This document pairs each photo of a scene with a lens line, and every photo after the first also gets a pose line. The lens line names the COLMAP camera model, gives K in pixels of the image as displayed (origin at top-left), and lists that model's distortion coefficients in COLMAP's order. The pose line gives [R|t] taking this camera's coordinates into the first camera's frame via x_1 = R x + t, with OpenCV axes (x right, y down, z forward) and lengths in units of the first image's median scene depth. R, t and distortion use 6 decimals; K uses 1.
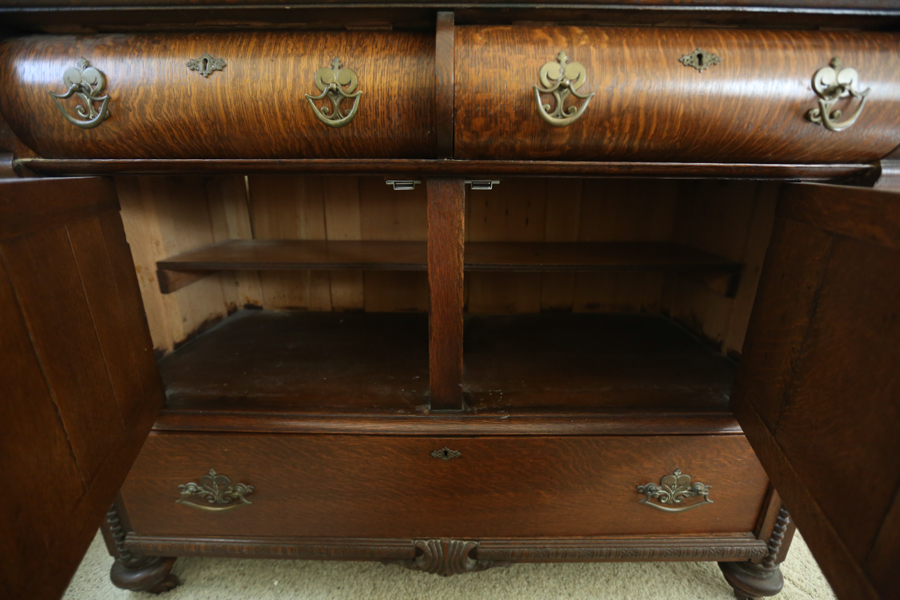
lens RADIAL K [[411.3, 0, 449.2], [0, 411.3, 306.4], [0, 0, 1]] dist [-0.042337, 0.006298]
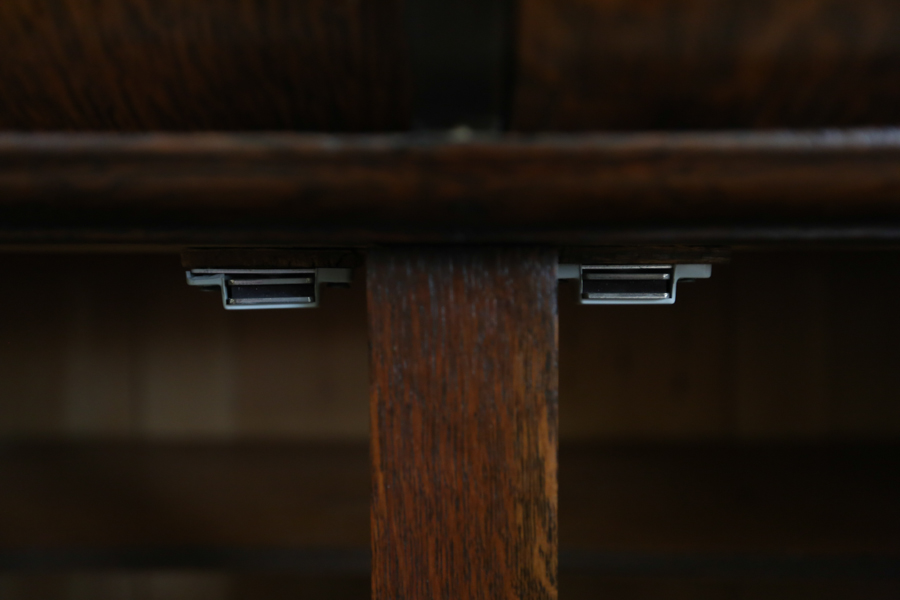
lens RADIAL K [[747.0, 0, 451.1], [0, 747.0, 300.9], [0, 0, 1]] dist [0.001271, 0.001005]
pose [[0.999810, -0.009519, -0.017033, -0.006388], [0.004421, 0.960743, -0.277406, -0.159116], [0.019005, 0.277278, 0.960602, 0.551433]]
